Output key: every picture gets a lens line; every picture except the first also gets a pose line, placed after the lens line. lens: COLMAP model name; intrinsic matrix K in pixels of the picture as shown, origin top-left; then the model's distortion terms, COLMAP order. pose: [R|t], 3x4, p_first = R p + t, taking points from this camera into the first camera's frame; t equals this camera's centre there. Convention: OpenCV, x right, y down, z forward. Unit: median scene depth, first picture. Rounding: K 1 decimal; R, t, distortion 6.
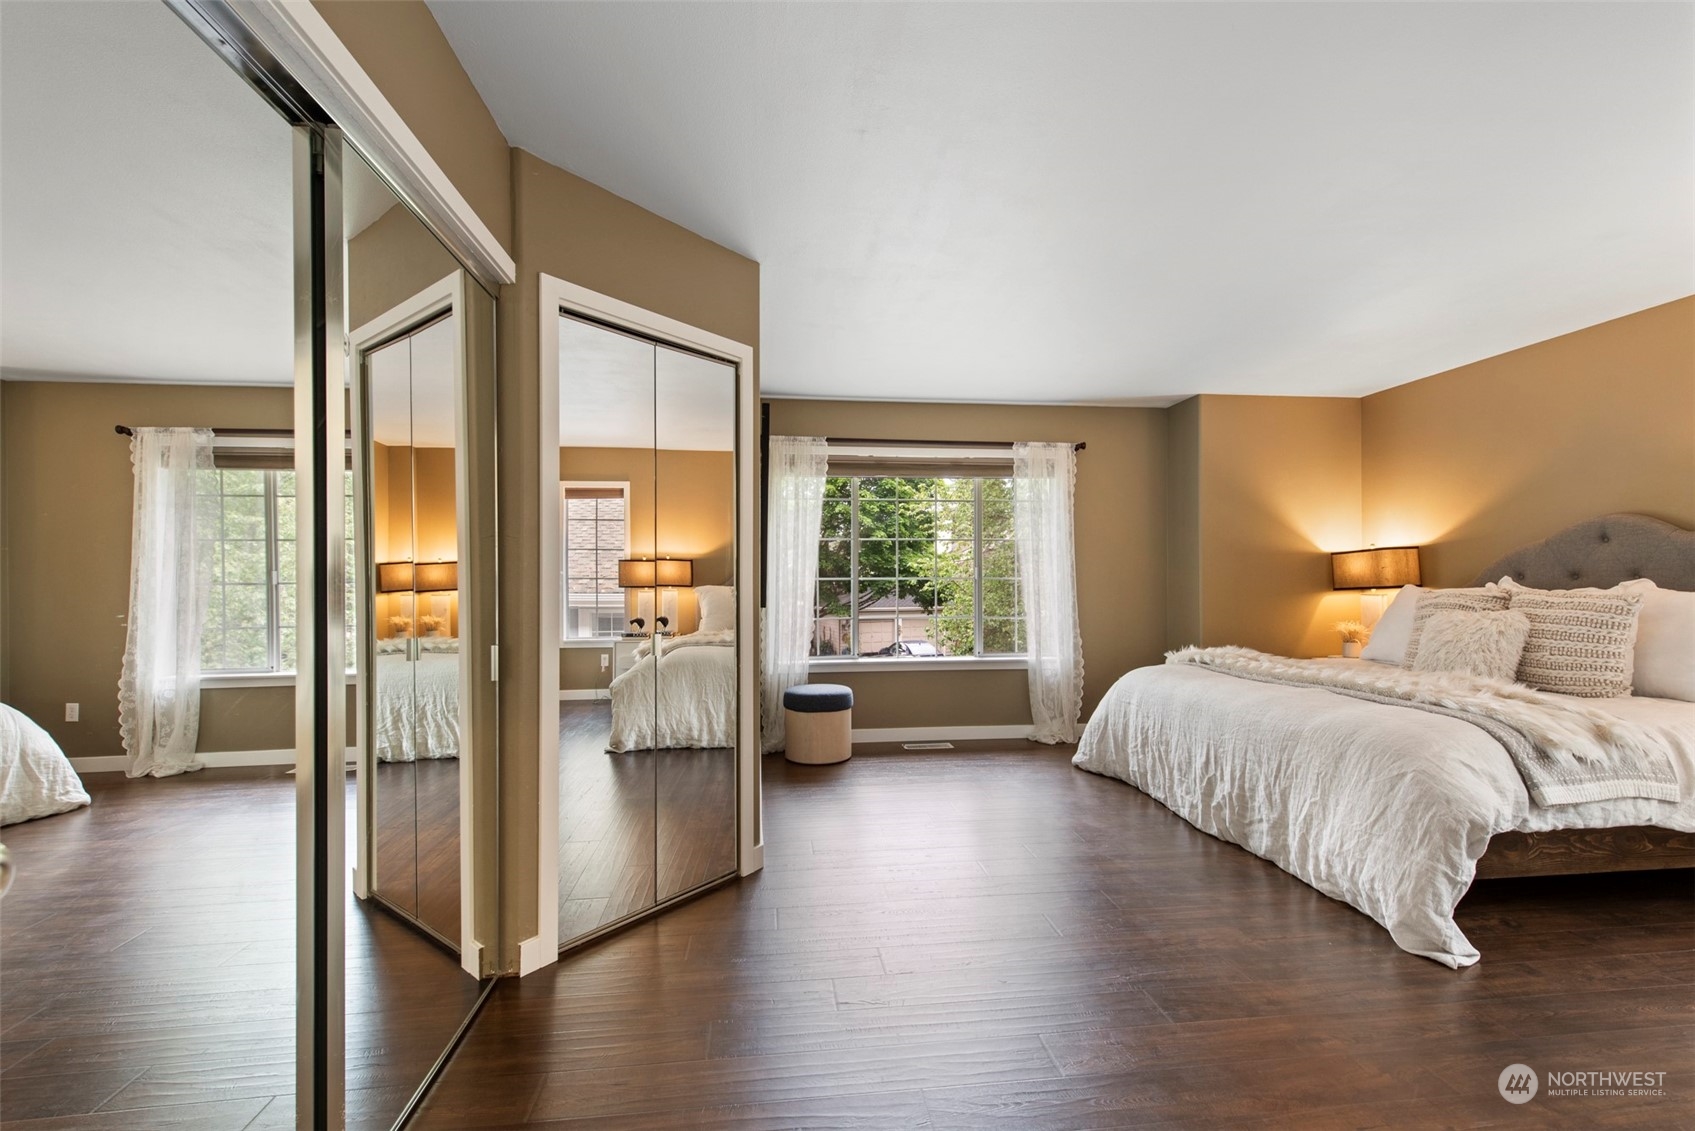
lens RADIAL K [[697.1, 0, 844.4], [0, 697.1, 579.3], [0, 0, 1]] dist [0.002879, 0.000148]
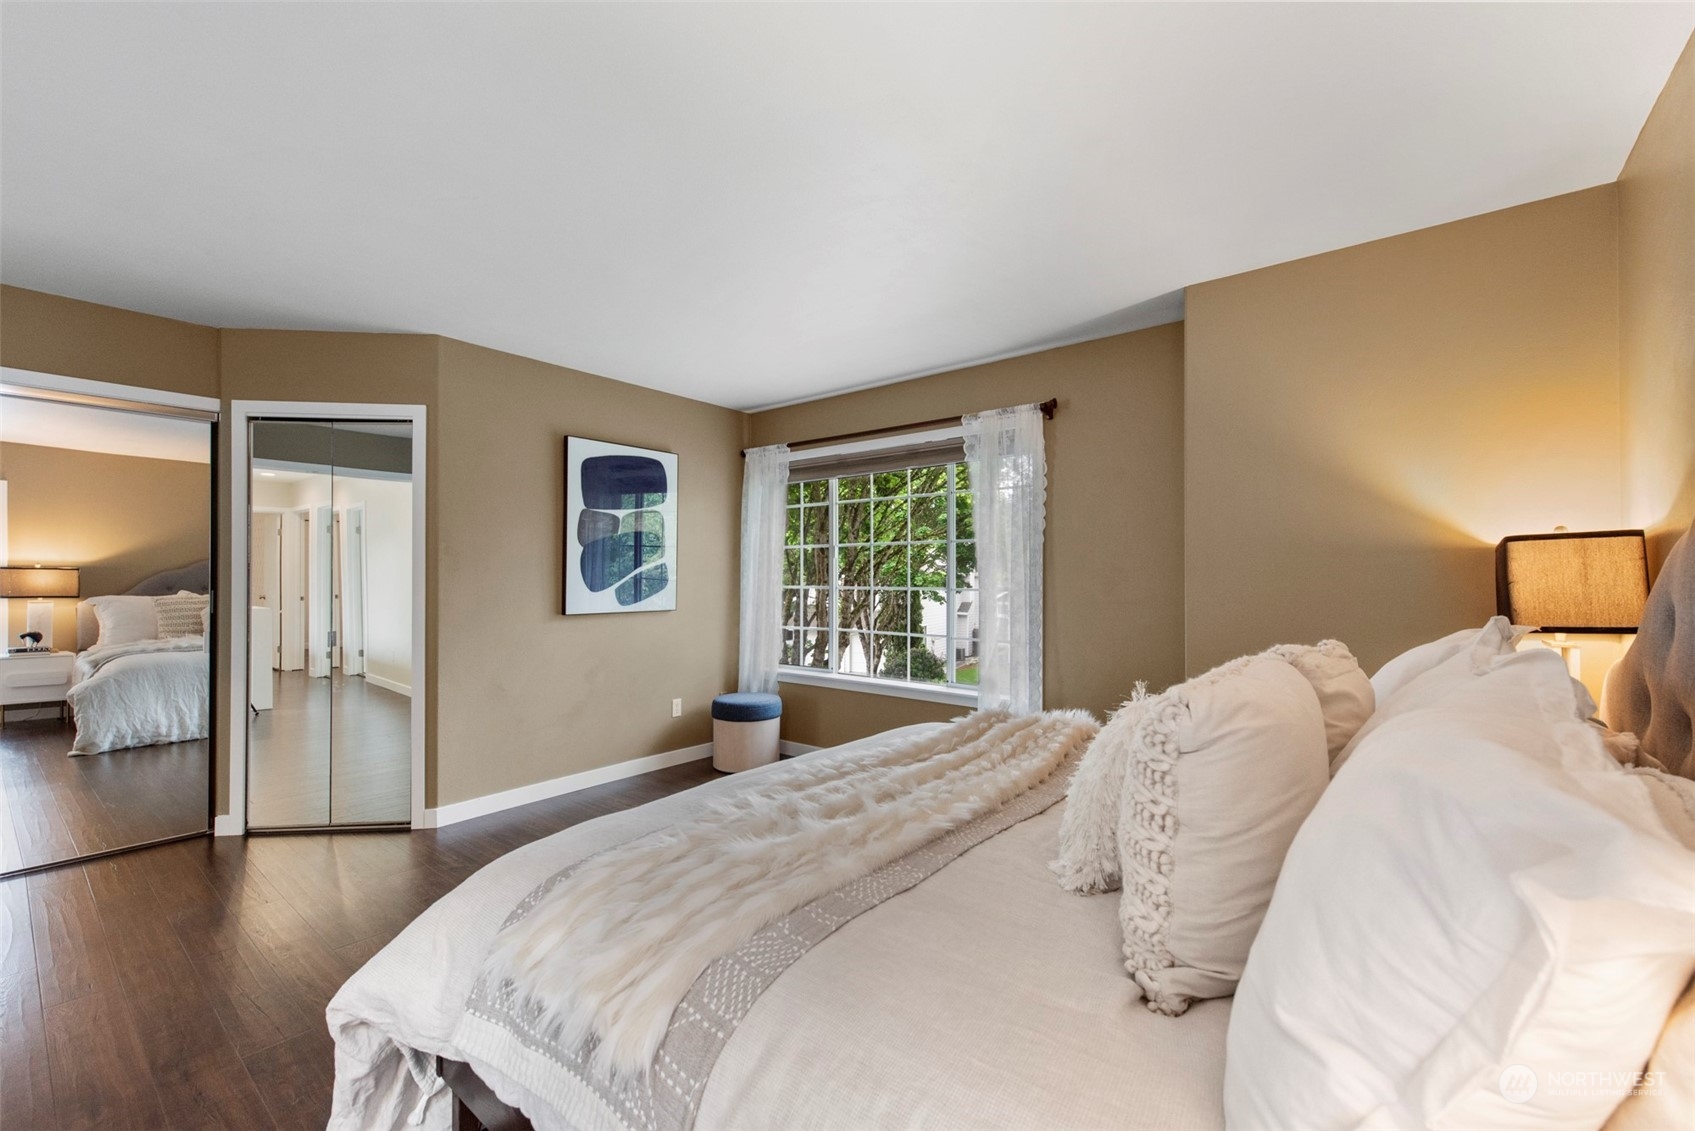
lens RADIAL K [[697.1, 0, 849.8], [0, 697.1, 574.2], [0, 0, 1]] dist [0.002879, 0.000148]
pose [[0.702981, 0.000413, -0.711209, 0.816664], [0.003323, 0.999987, 0.003865, -0.025655], [0.711201, -0.005080, 0.702970, 0.414813]]
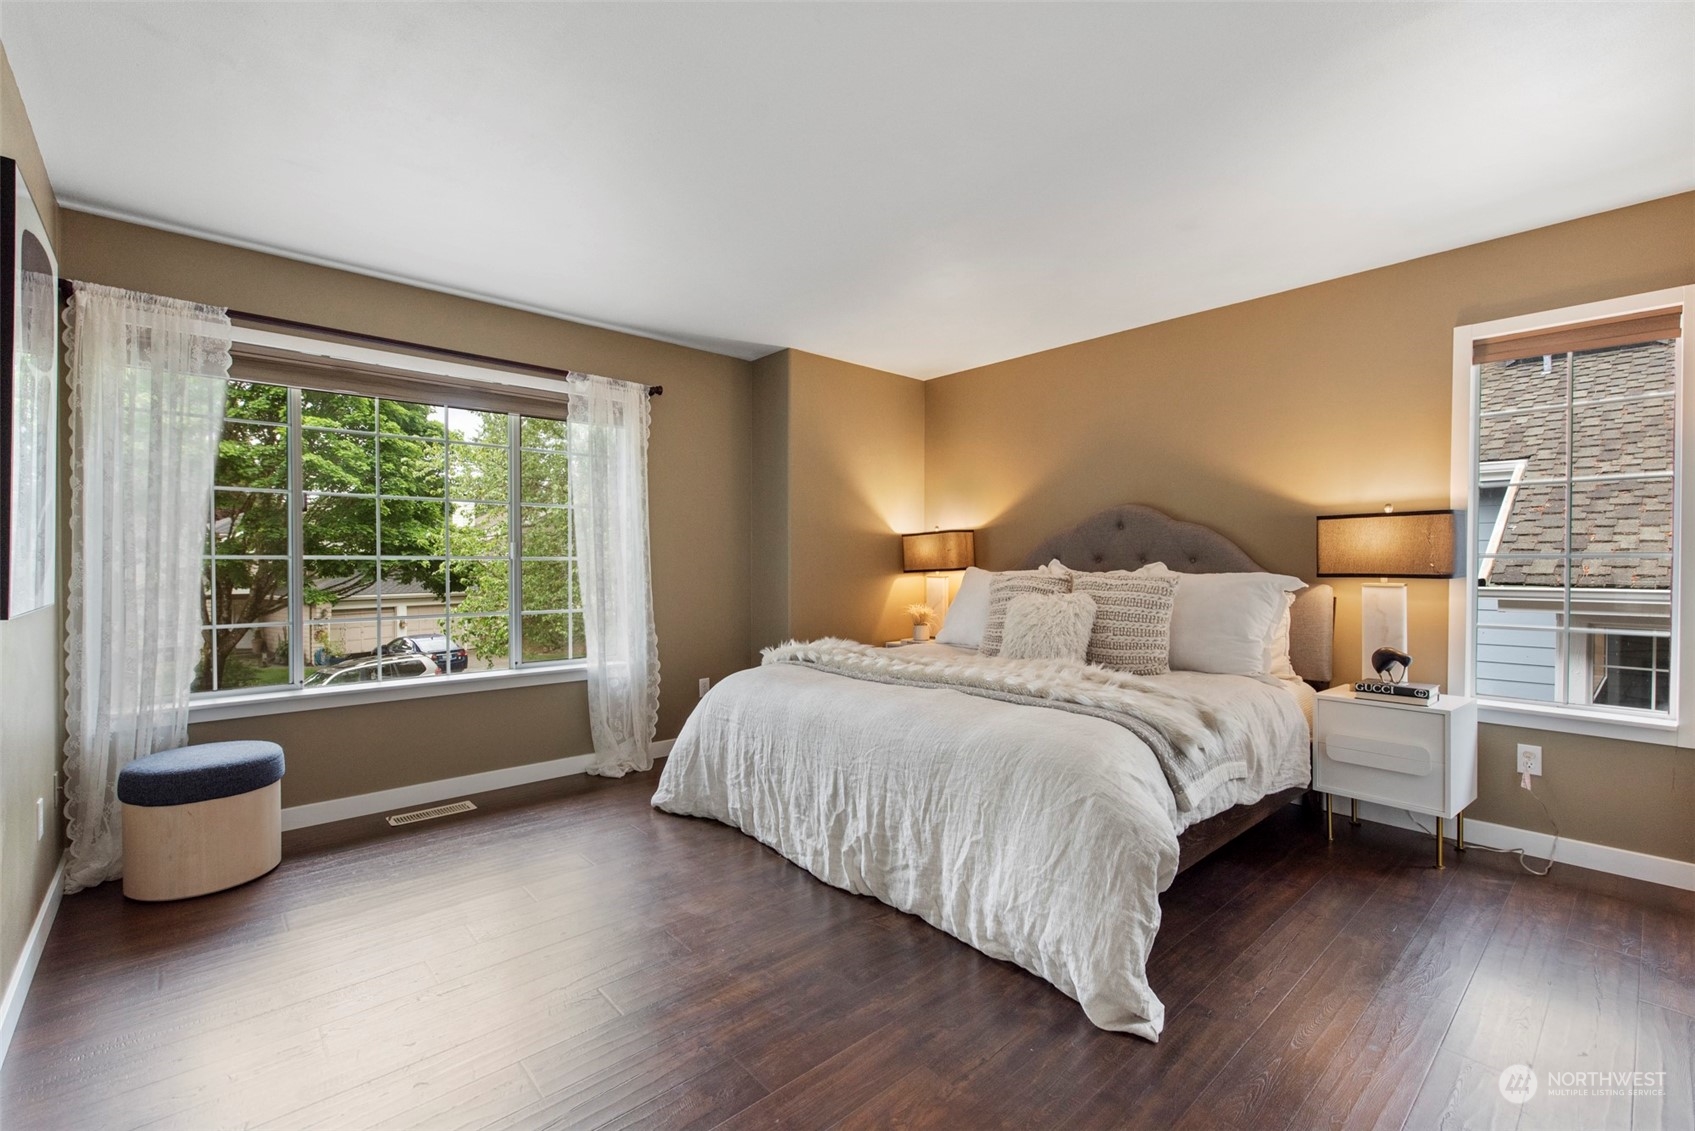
lens RADIAL K [[732.0, 0, 846.6], [0, 732.0, 569.1], [0, 0, 1]] dist [0.008276, -0.000766]
pose [[0.813464, -0.002180, 0.581612, 0.038954], [-0.004970, 0.999930, 0.010700, 0.000301], [-0.581595, -0.011595, 0.813396, 0.237751]]
